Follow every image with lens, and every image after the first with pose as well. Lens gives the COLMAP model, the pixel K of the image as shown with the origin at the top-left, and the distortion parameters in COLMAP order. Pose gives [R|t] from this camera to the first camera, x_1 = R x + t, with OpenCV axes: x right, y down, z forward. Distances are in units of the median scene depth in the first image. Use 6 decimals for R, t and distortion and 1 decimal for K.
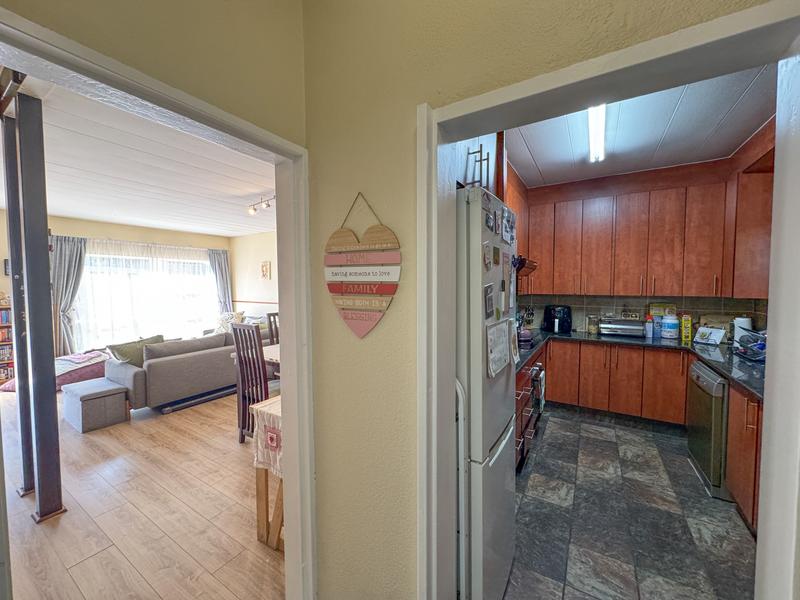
lens RADIAL K [[317.8, 0, 400.0], [0, 317.8, 300.0], [0, 0, 1]] dist [-0.002536, 0.000342]
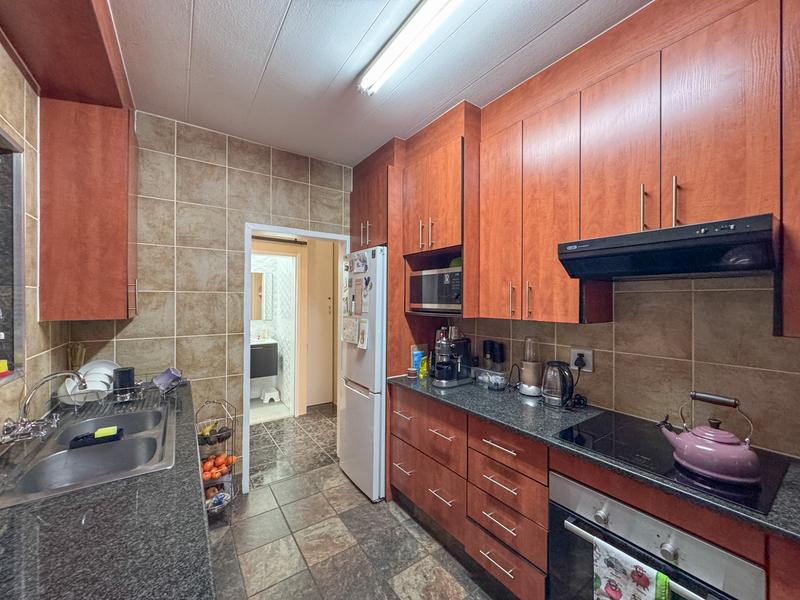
lens RADIAL K [[317.8, 0, 400.0], [0, 317.8, 300.0], [0, 0, 1]] dist [-0.002536, 0.000342]
pose [[-0.397632, 0.000807, -0.917545, 1.640267], [-0.046684, 0.998687, 0.021109, -0.075969], [0.916357, 0.051228, -0.397072, 1.709645]]
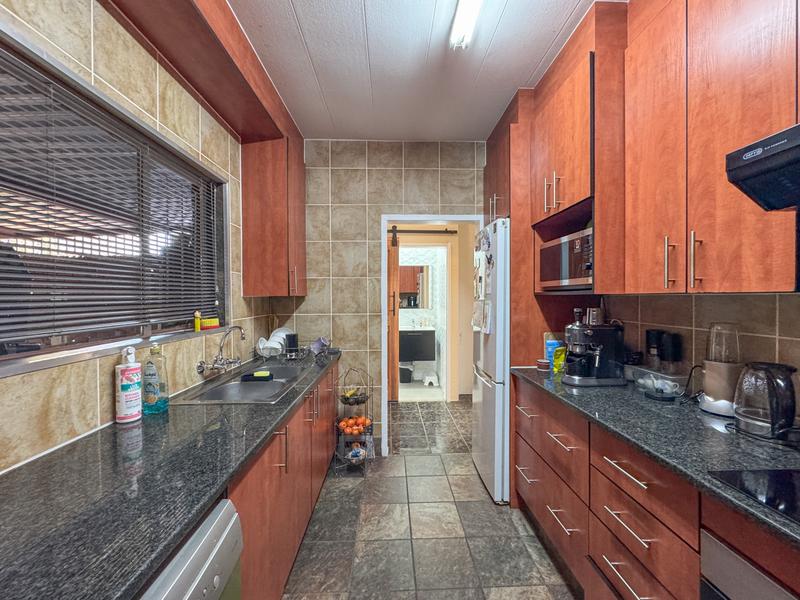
lens RADIAL K [[317.8, 0, 400.0], [0, 317.8, 300.0], [0, 0, 1]] dist [-0.002536, 0.000342]
pose [[-0.834861, 0.011088, -0.550350, 1.405583], [-0.019462, 0.998577, 0.049641, -0.012656], [0.550117, 0.052154, -0.833457, 1.898250]]
